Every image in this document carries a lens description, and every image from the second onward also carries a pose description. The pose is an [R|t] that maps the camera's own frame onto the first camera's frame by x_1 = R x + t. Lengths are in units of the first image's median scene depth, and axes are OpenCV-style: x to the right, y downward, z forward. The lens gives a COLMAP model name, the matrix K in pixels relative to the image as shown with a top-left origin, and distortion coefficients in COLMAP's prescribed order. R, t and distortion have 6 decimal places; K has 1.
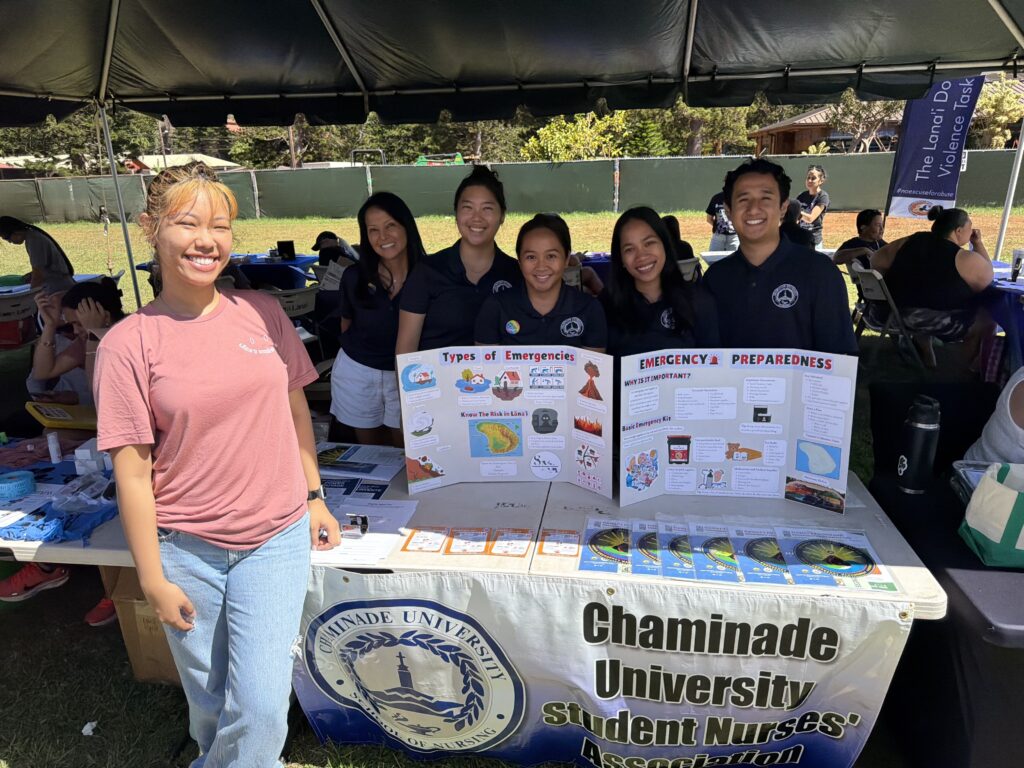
lens RADIAL K [[739.8, 0, 512.0], [0, 739.8, 384.0], [0, 0, 1]] dist [-0.005915, -0.008085]
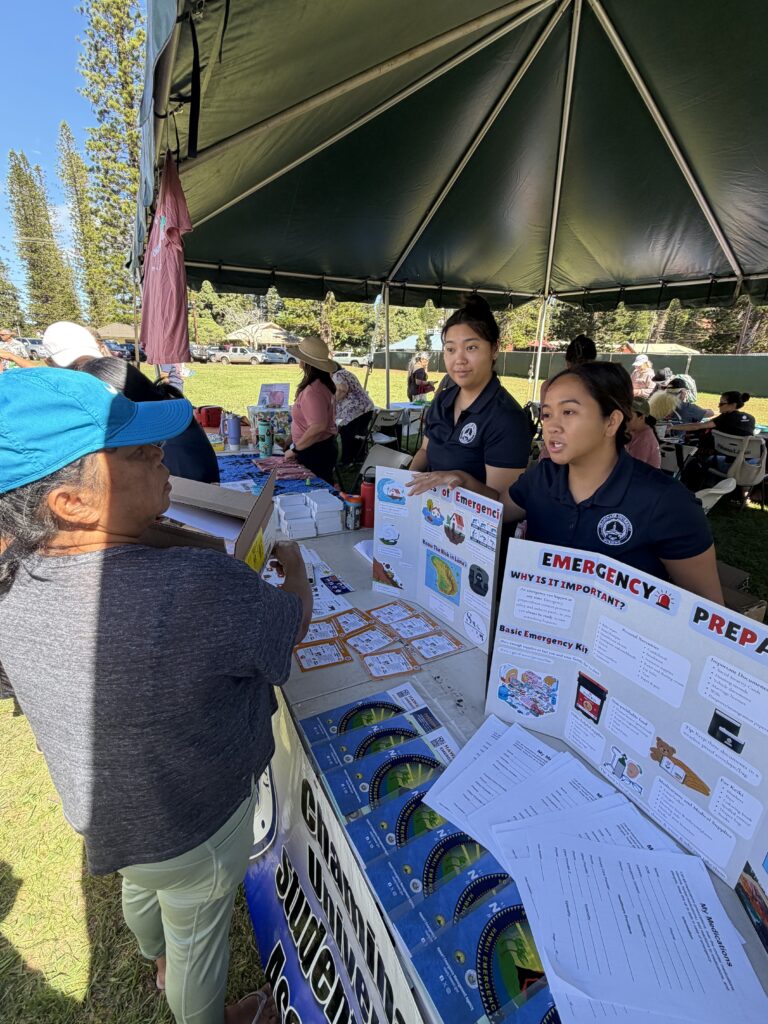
lens RADIAL K [[466.1, 0, 387.4], [0, 466.1, 515.8], [0, 0, 1]] dist [-0.000311, -0.000073]
pose [[0.608208, 0.323935, -0.724671, 0.386578], [-0.290378, 0.940459, 0.176683, -0.097943], [0.738758, 0.102968, 0.666059, 0.573921]]
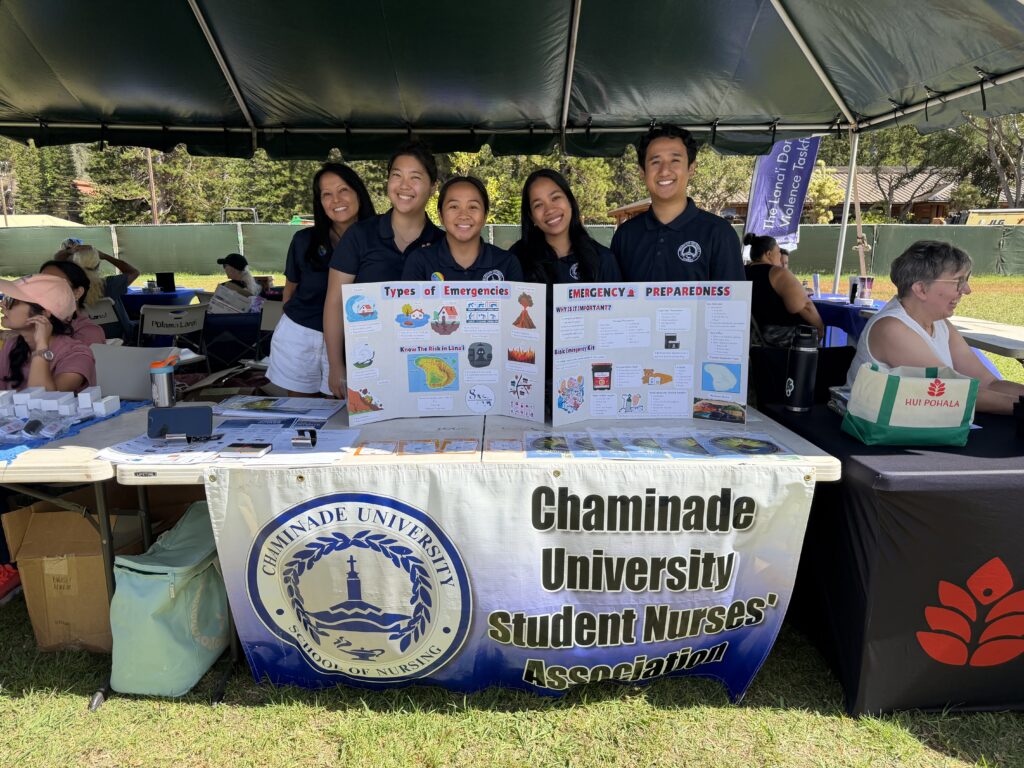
lens RADIAL K [[736.8, 0, 531.4], [0, 736.8, 377.0], [0, 0, 1]] dist [0.125437, -0.295601]
pose [[0.979664, -0.001426, 0.200638, -0.105580], [0.025467, 0.992771, -0.117291, 0.225915], [-0.199020, 0.120016, 0.972619, -0.063787]]
